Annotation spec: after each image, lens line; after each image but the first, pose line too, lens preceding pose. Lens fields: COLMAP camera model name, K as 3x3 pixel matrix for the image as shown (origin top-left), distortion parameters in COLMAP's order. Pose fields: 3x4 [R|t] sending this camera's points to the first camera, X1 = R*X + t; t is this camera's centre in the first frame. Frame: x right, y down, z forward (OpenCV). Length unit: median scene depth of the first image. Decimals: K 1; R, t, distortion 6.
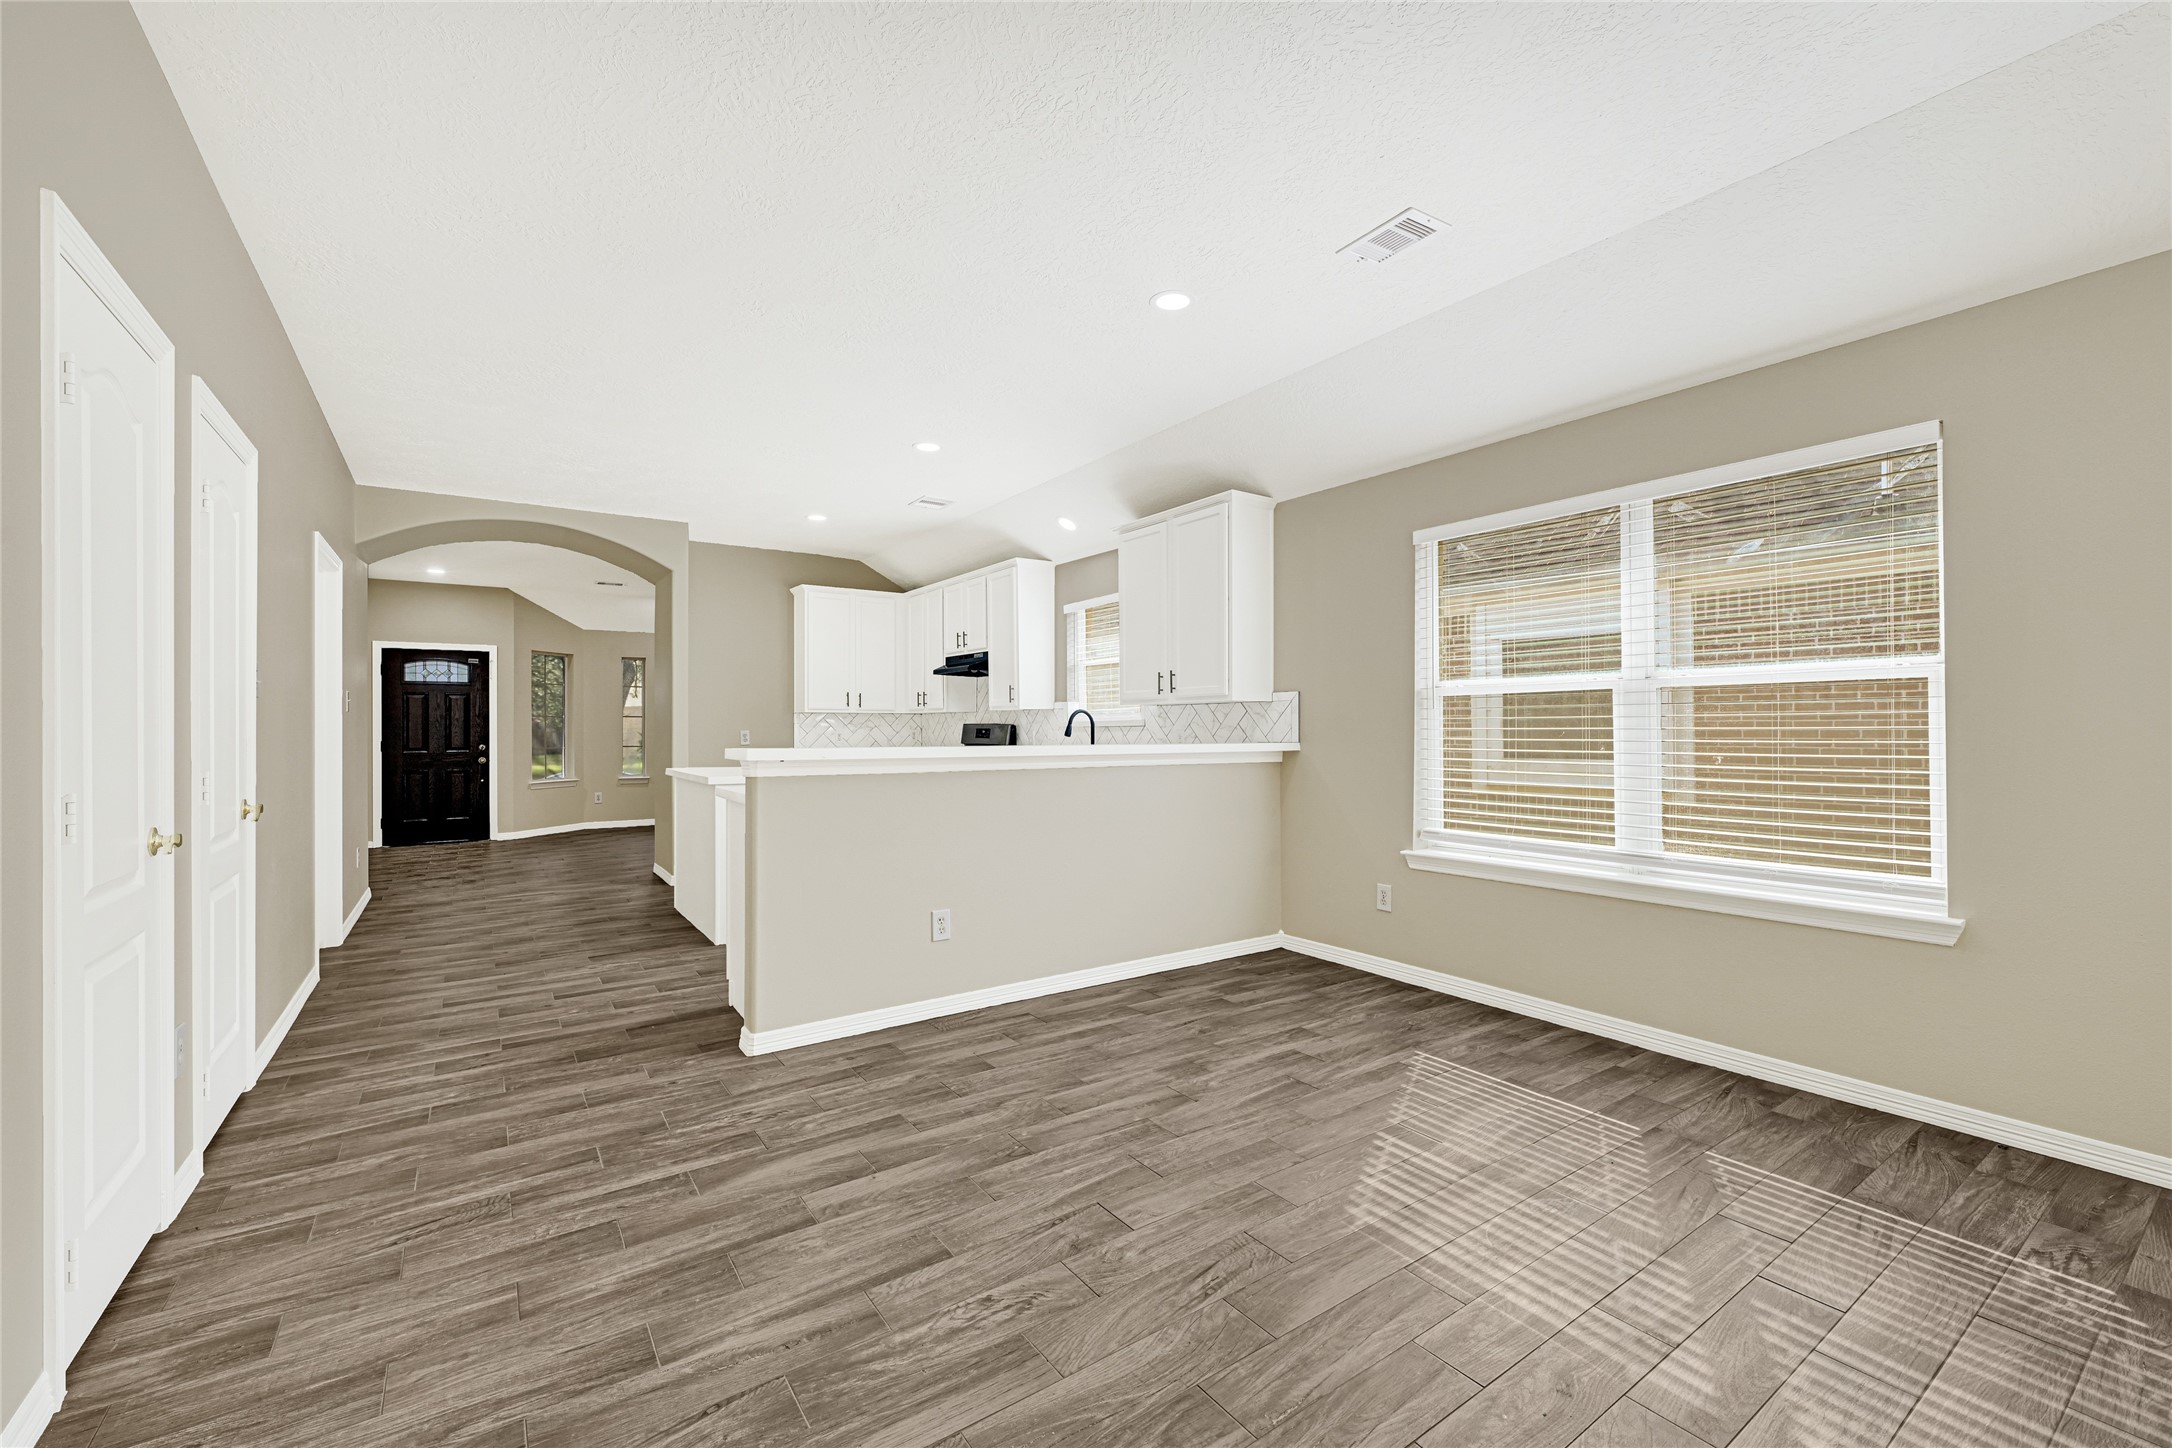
lens RADIAL K [[892.9, 0, 1092.4], [0, 892.9, 725.2], [0, 0, 1]] dist [-0.001204, -0.000150]
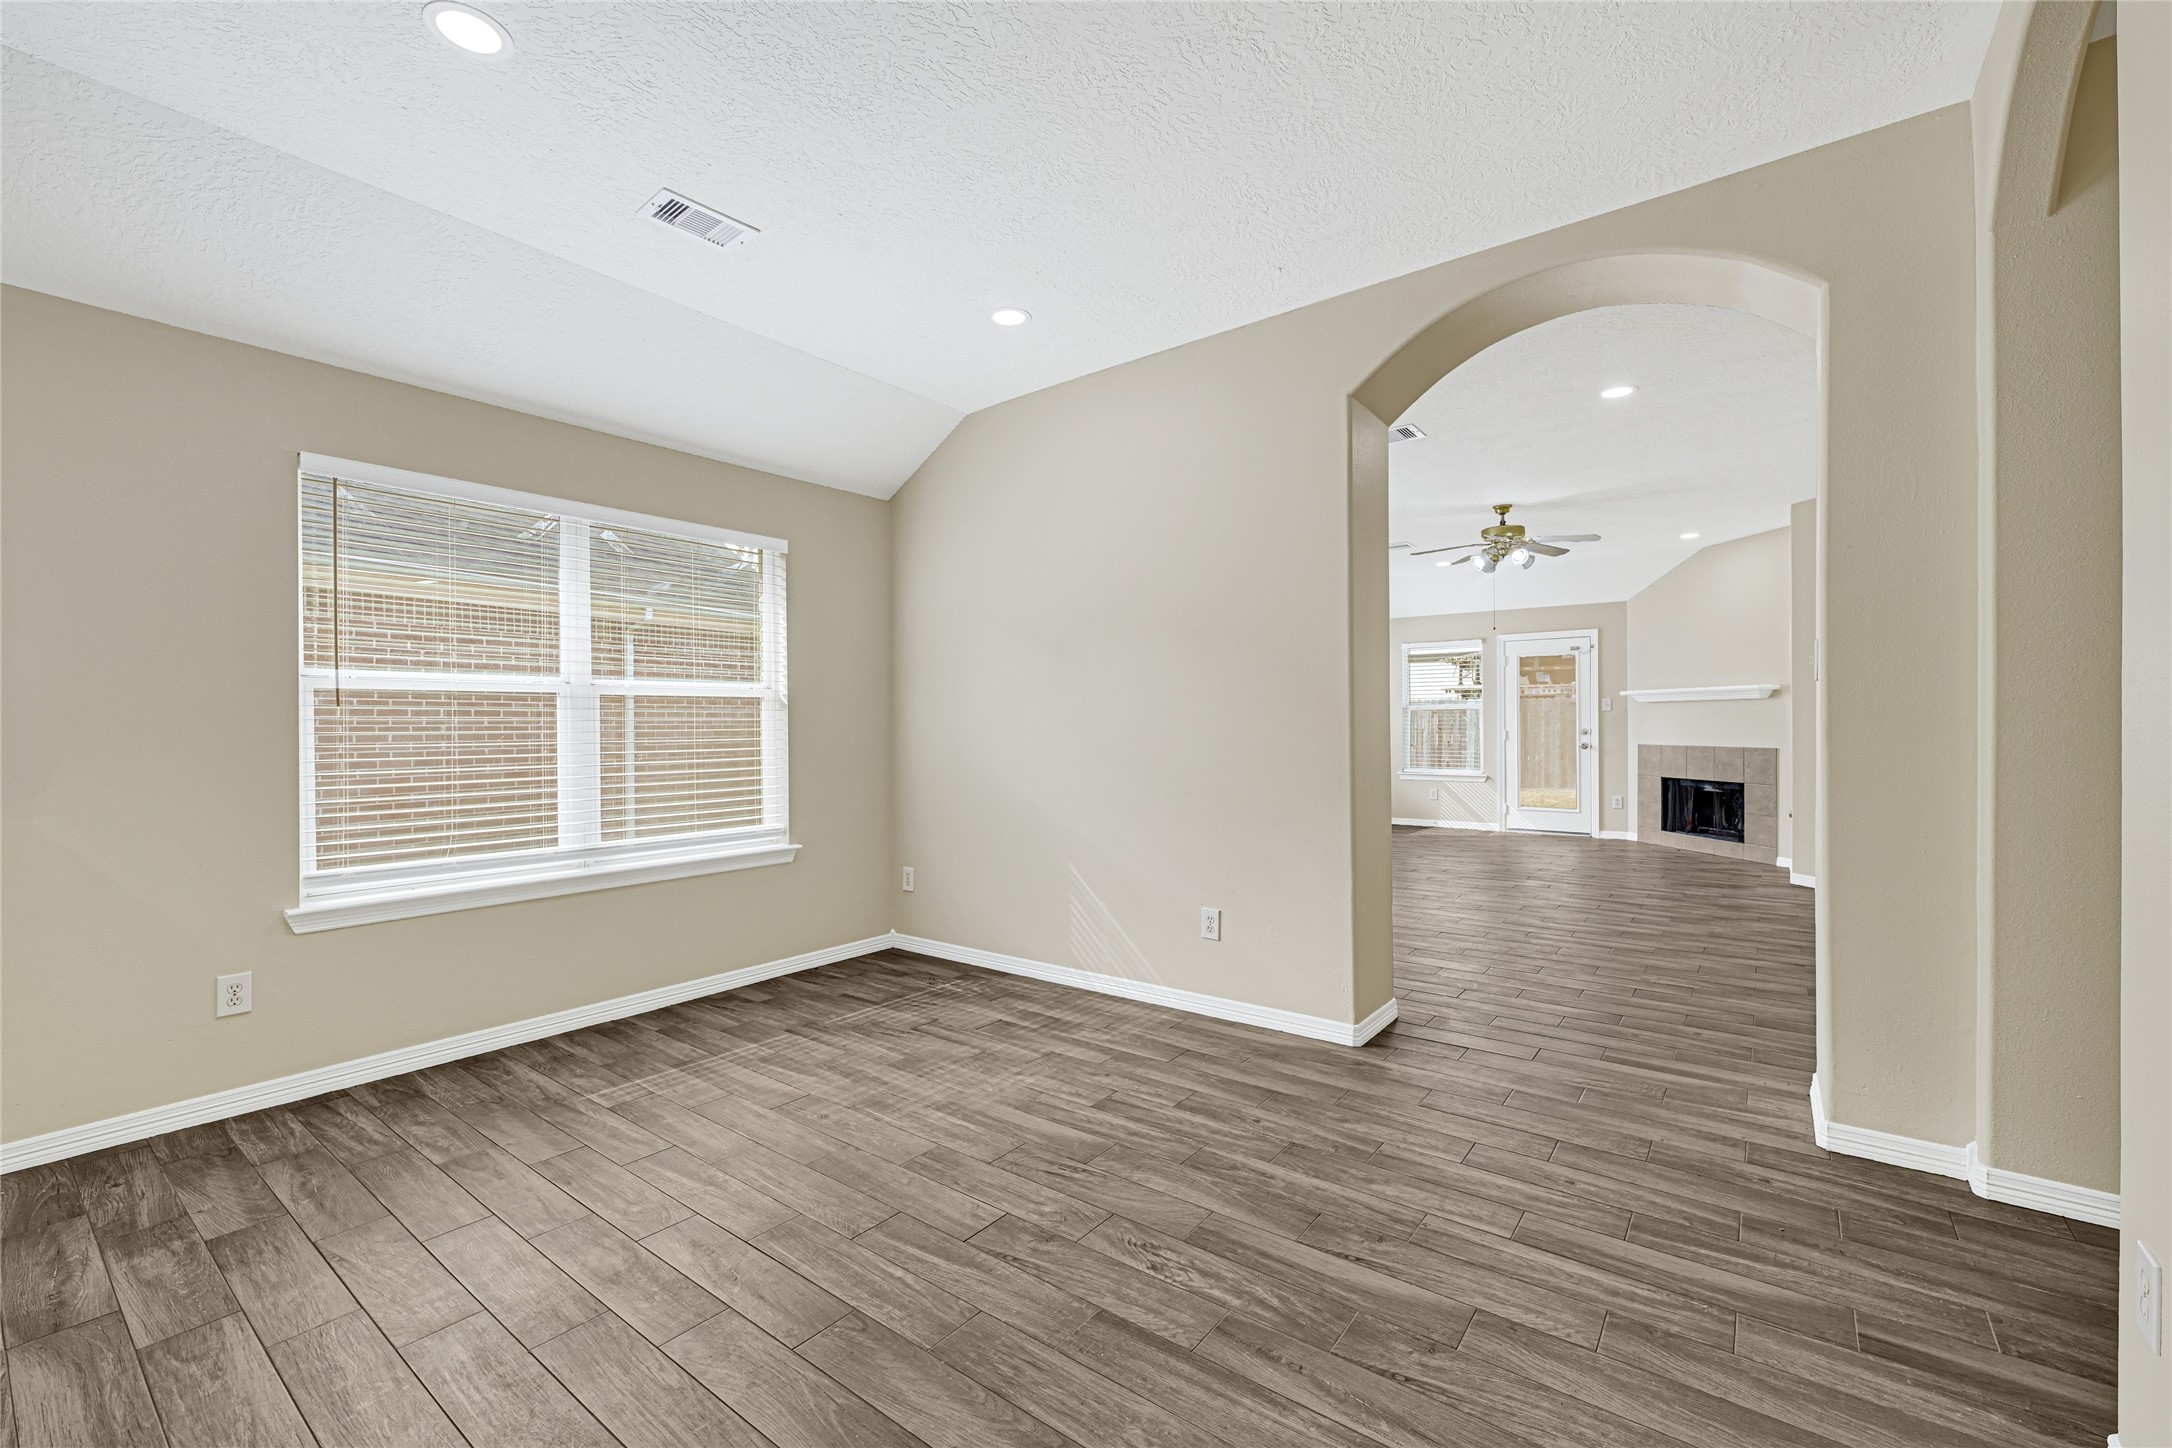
lens RADIAL K [[894.0, 0, 1082.2], [0, 894.0, 724.9], [0, 0, 1]] dist [0.000189, -0.000241]
pose [[-0.301600, 0.006487, 0.953412, -0.648695], [0.004517, 0.999975, -0.005375, 0.004771], [-0.953424, 0.002686, -0.301622, 0.822417]]
